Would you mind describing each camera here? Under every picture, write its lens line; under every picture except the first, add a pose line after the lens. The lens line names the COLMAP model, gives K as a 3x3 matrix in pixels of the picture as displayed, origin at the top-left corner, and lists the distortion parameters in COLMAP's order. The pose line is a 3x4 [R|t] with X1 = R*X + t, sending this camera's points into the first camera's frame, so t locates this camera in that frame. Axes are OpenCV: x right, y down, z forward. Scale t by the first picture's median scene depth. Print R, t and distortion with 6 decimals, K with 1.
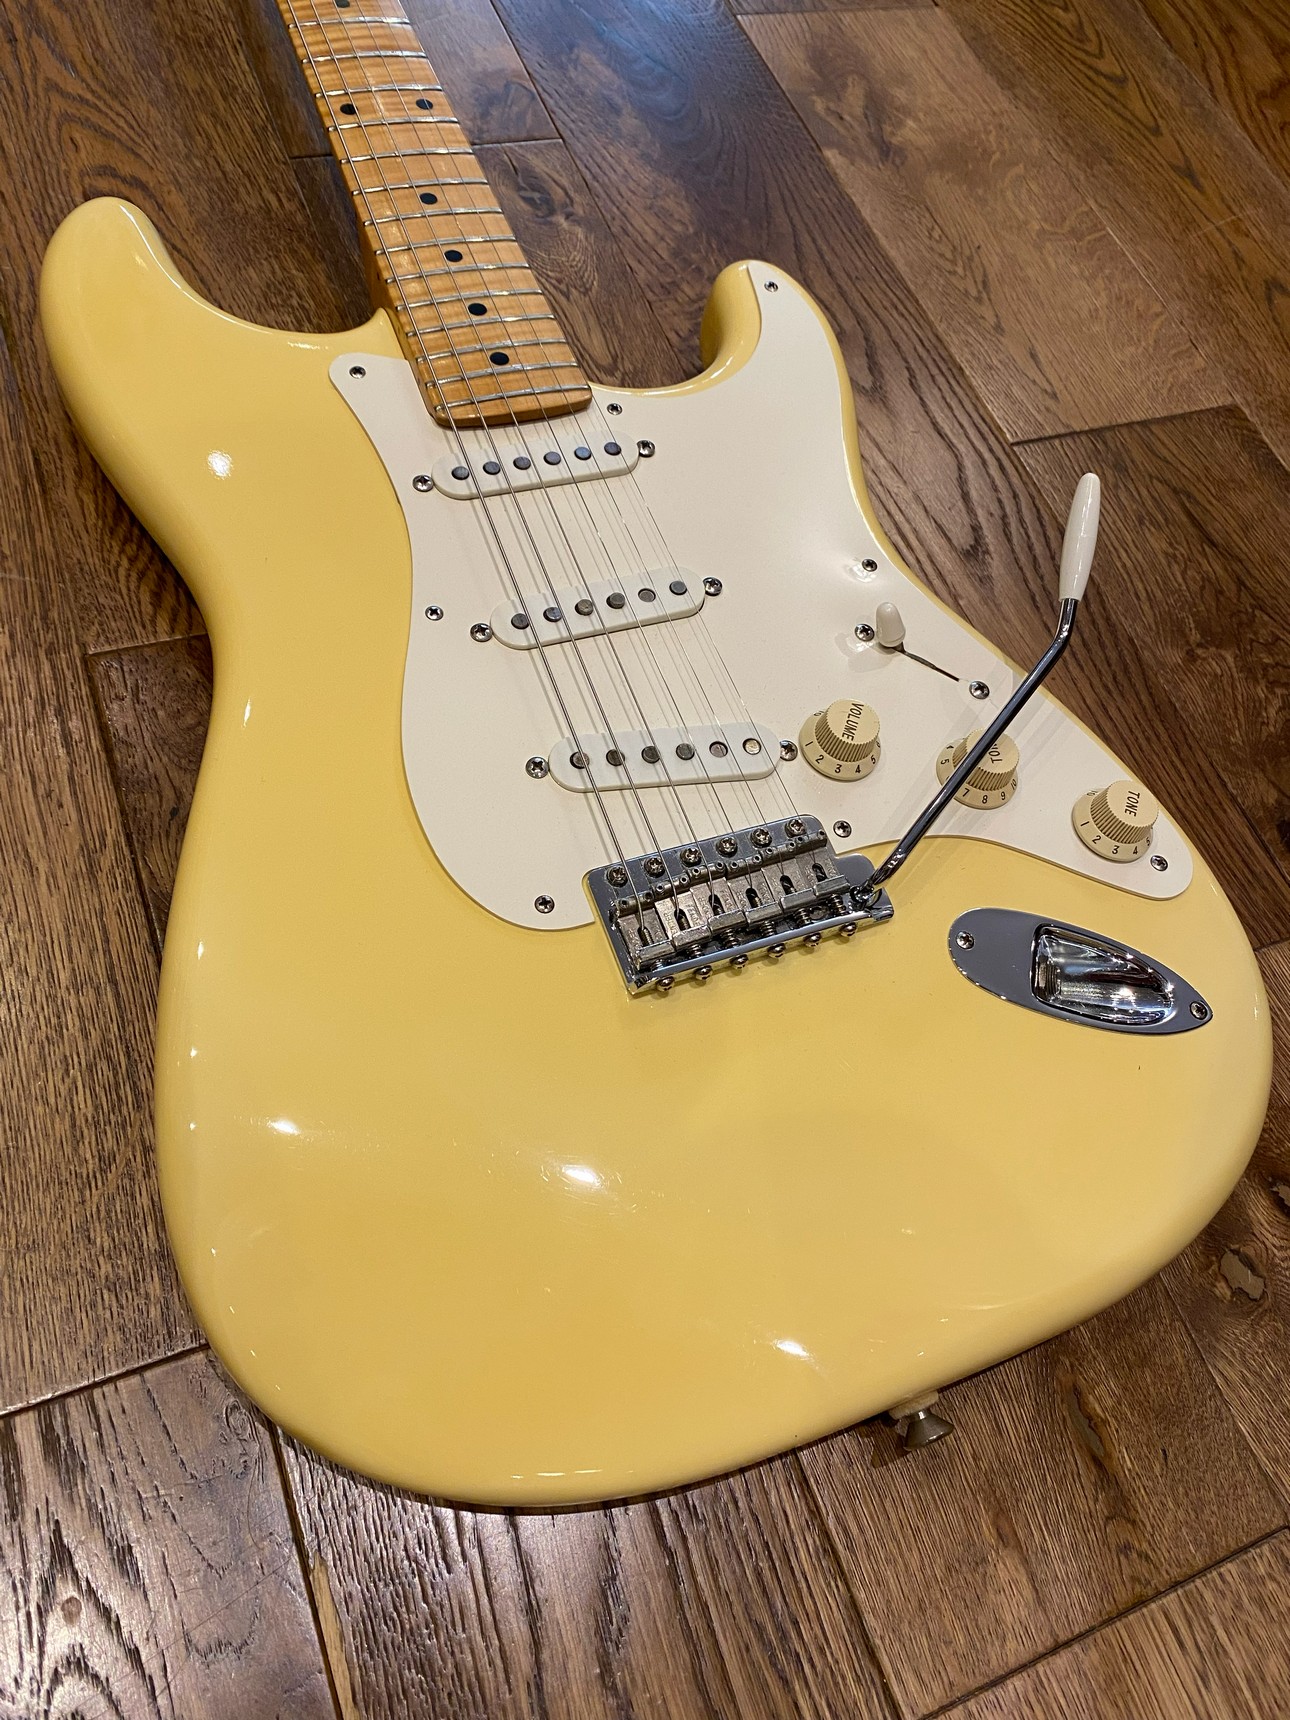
lens RADIAL K [[1311.1, 0, 651.1], [0, 1311.1, 835.3], [0, 0, 1]] dist [0.007482, -0.012536]
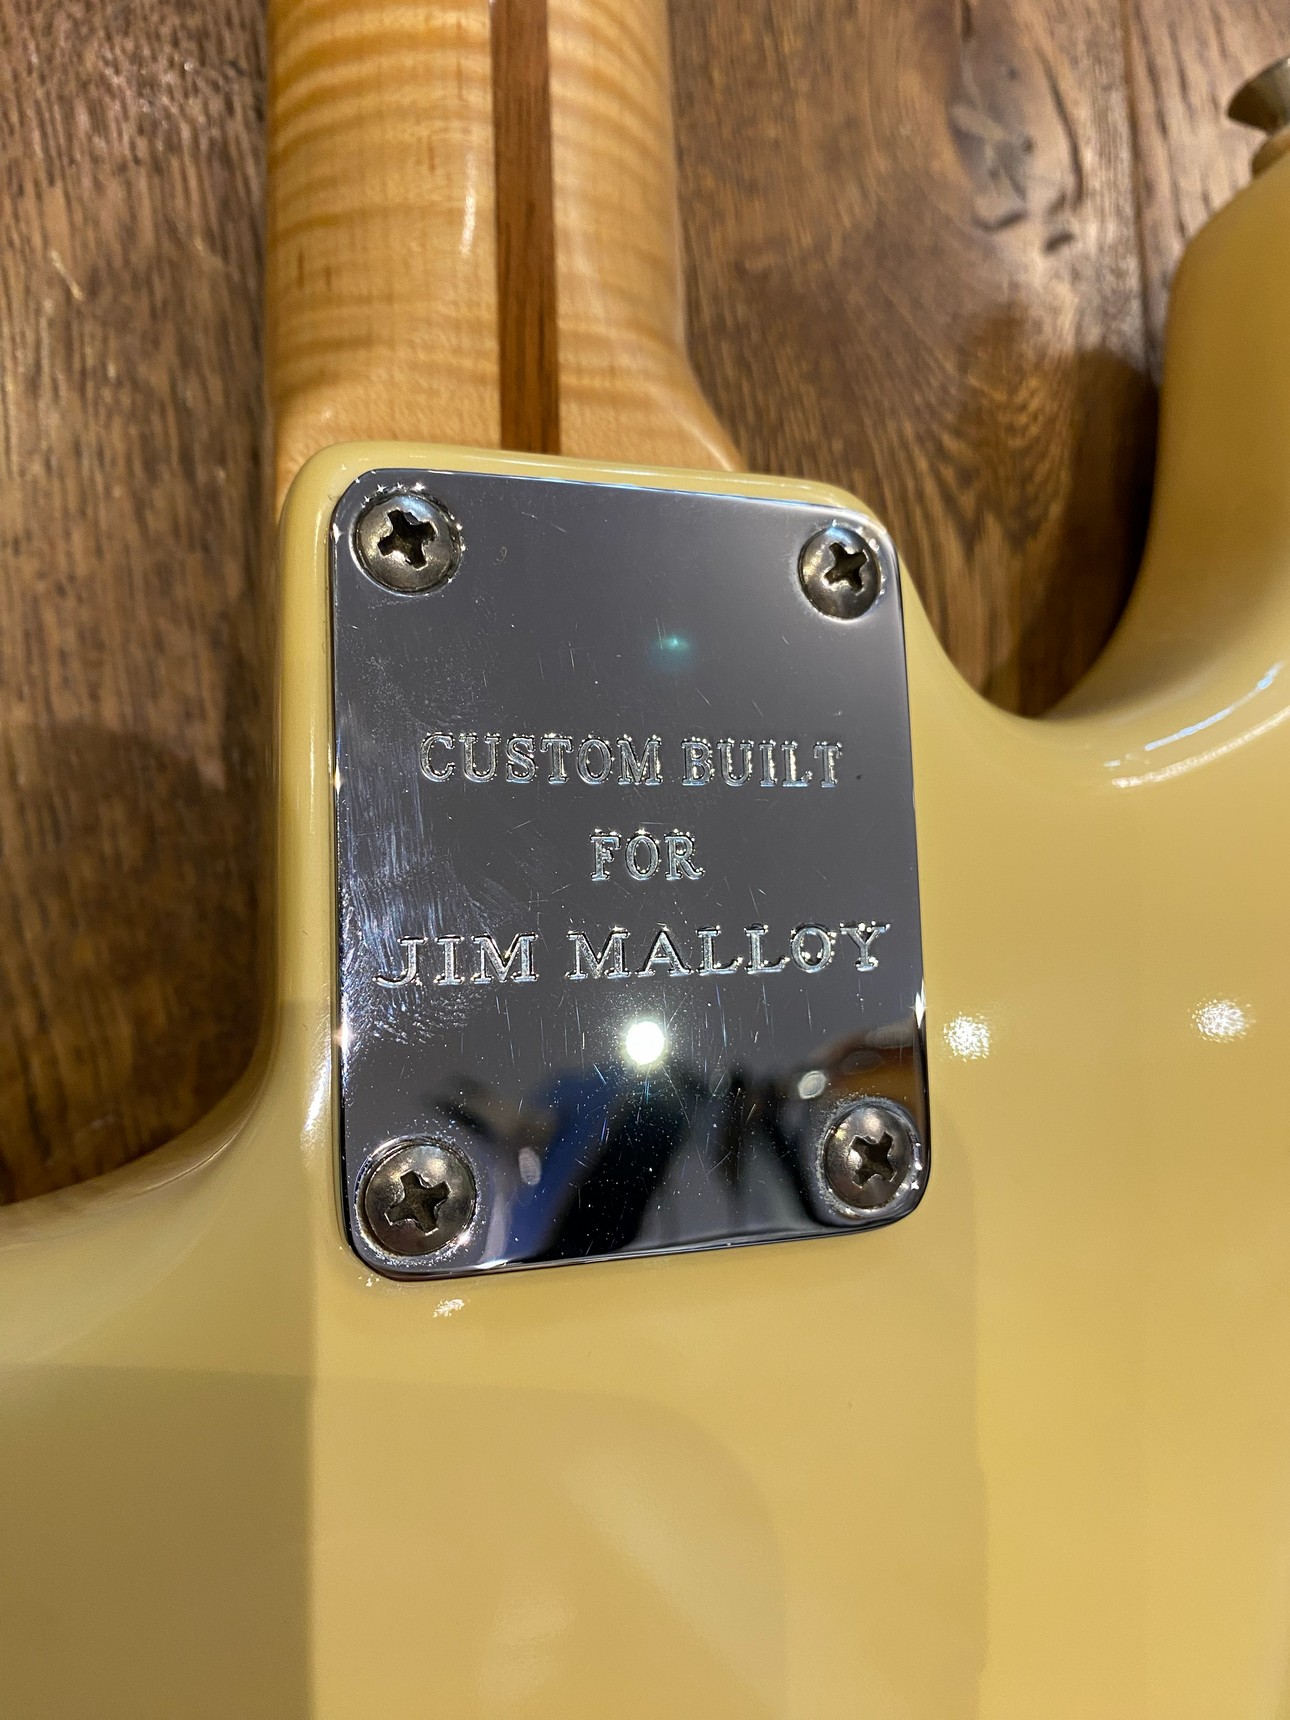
lens RADIAL K [[1349.1, 0, 655.5], [0, 1349.1, 843.5], [0, 0, 1]] dist [-0.022845, 0.001839]
pose [[0.939030, 0.336870, 0.068855, -0.185271], [-0.340842, 0.885634, 0.315403, -0.564595], [0.045269, -0.319641, 0.946457, 0.846296]]
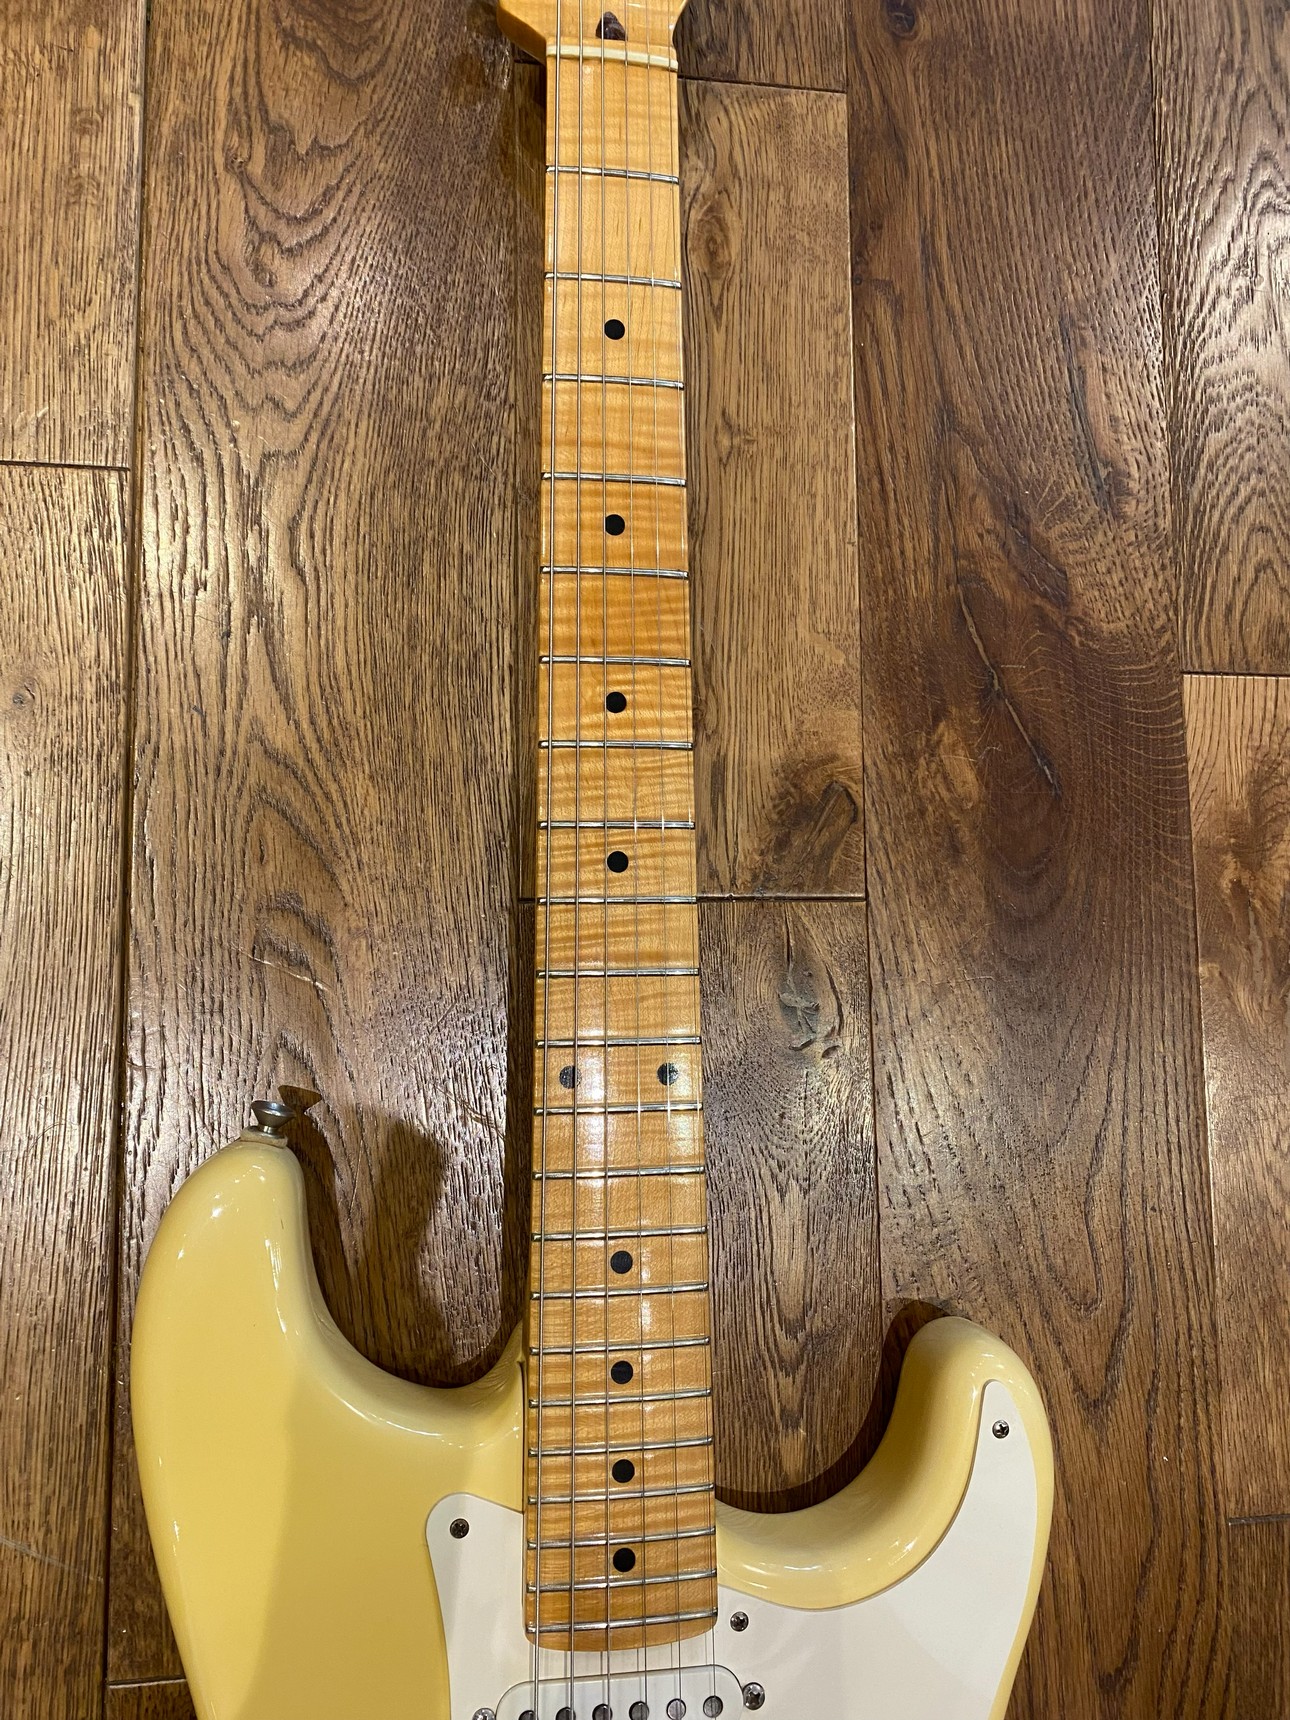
lens RADIAL K [[1311.1, 0, 636.9], [0, 1311.1, 853.5], [0, 0, 1]] dist [0.007482, -0.012536]
pose [[0.936298, 0.343883, -0.071341, -0.217629], [-0.301200, 0.890714, 0.340451, -1.131235], [0.180620, -0.297276, 0.937552, 0.377445]]
